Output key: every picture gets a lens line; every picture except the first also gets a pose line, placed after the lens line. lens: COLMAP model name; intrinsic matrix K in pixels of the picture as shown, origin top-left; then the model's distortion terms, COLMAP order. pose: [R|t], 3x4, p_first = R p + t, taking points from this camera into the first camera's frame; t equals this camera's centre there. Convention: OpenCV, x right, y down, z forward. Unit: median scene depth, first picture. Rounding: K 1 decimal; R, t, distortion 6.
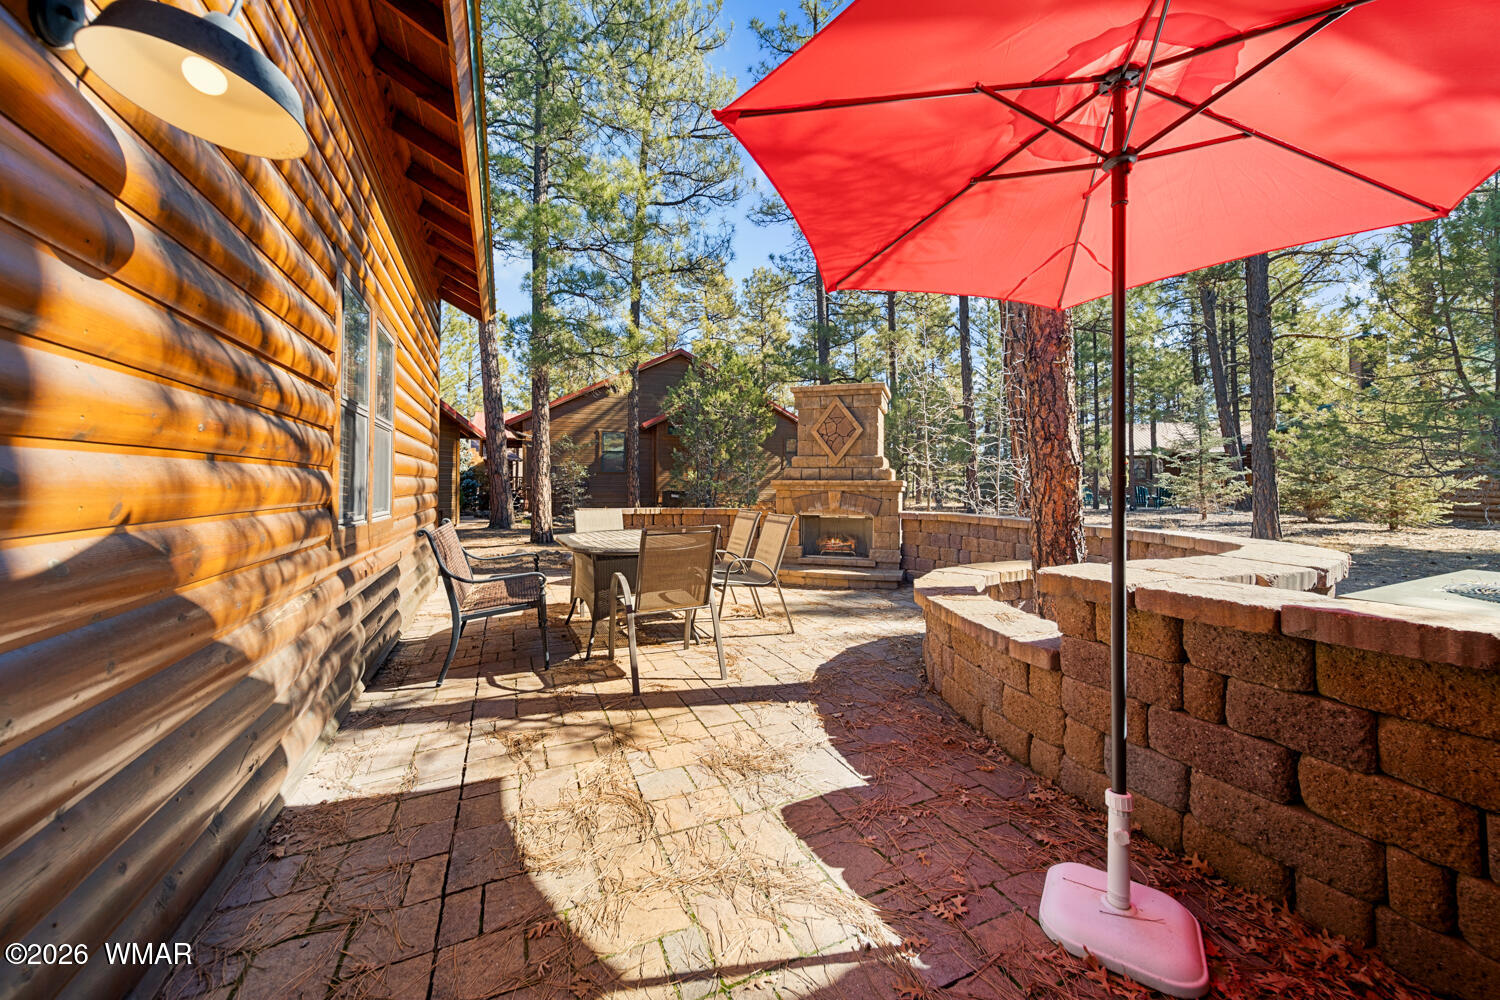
lens RADIAL K [[551.5, 0, 745.8], [0, 551.5, 499.0], [0, 0, 1]] dist [0.015141, -0.005096]
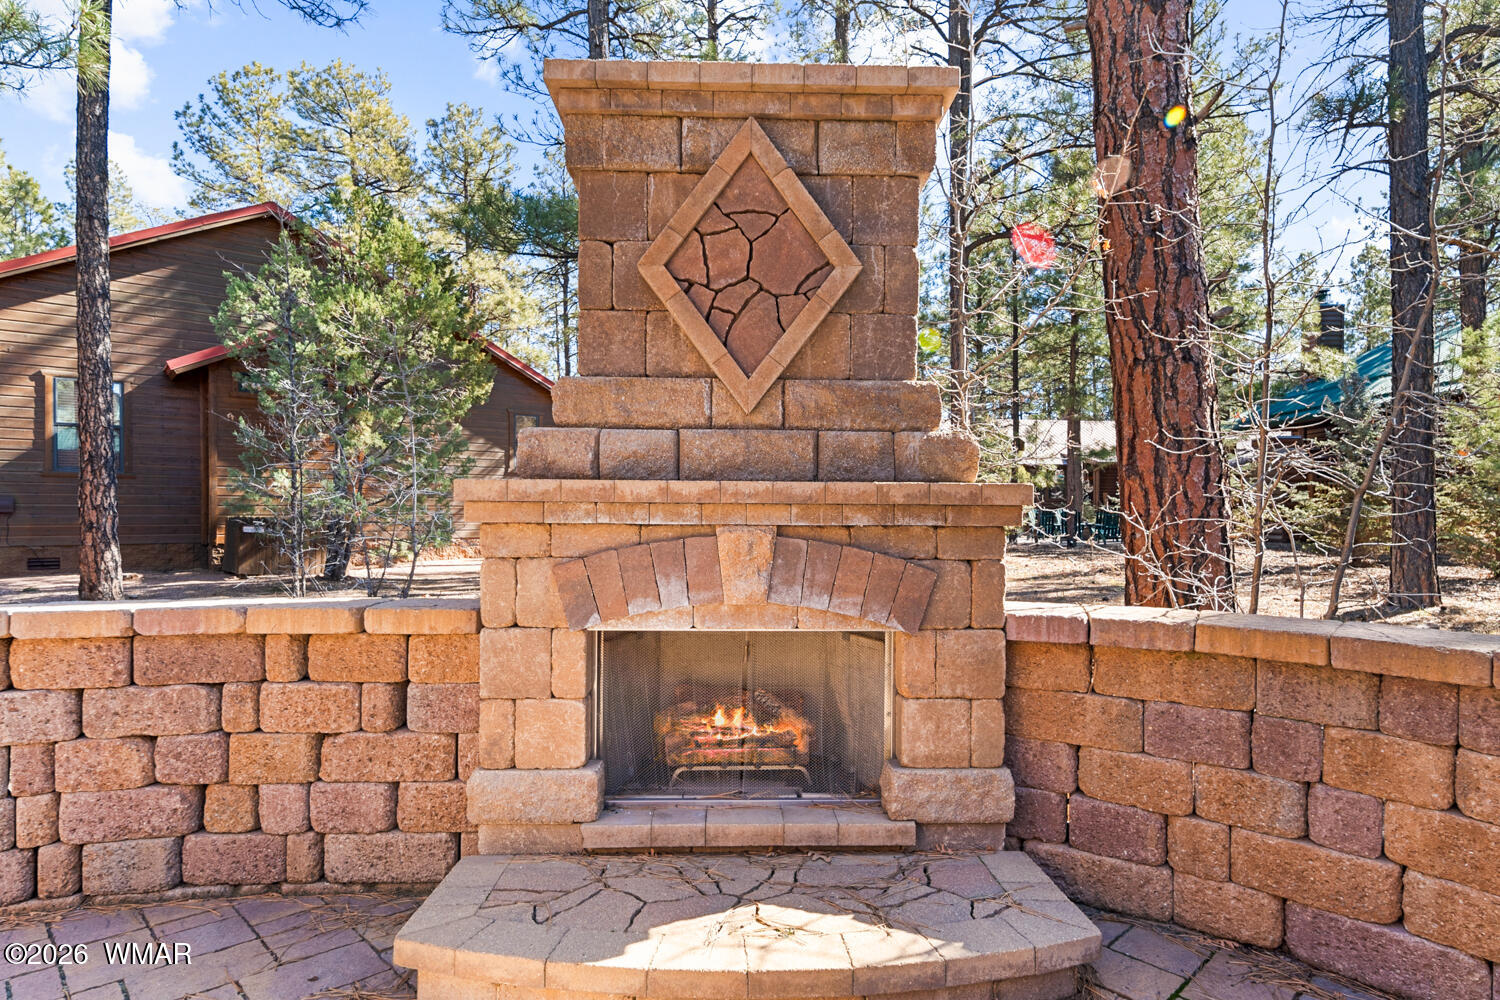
lens RADIAL K [[804.8, 0, 750.7], [0, 804.8, 524.0], [0, 0, 1]] dist [0.002828, 0.000271]
pose [[0.936070, -0.007214, 0.351740, 0.036555], [0.008255, 0.999965, -0.001459, -0.012779], [-0.351717, 0.004270, 0.936097, 0.562624]]
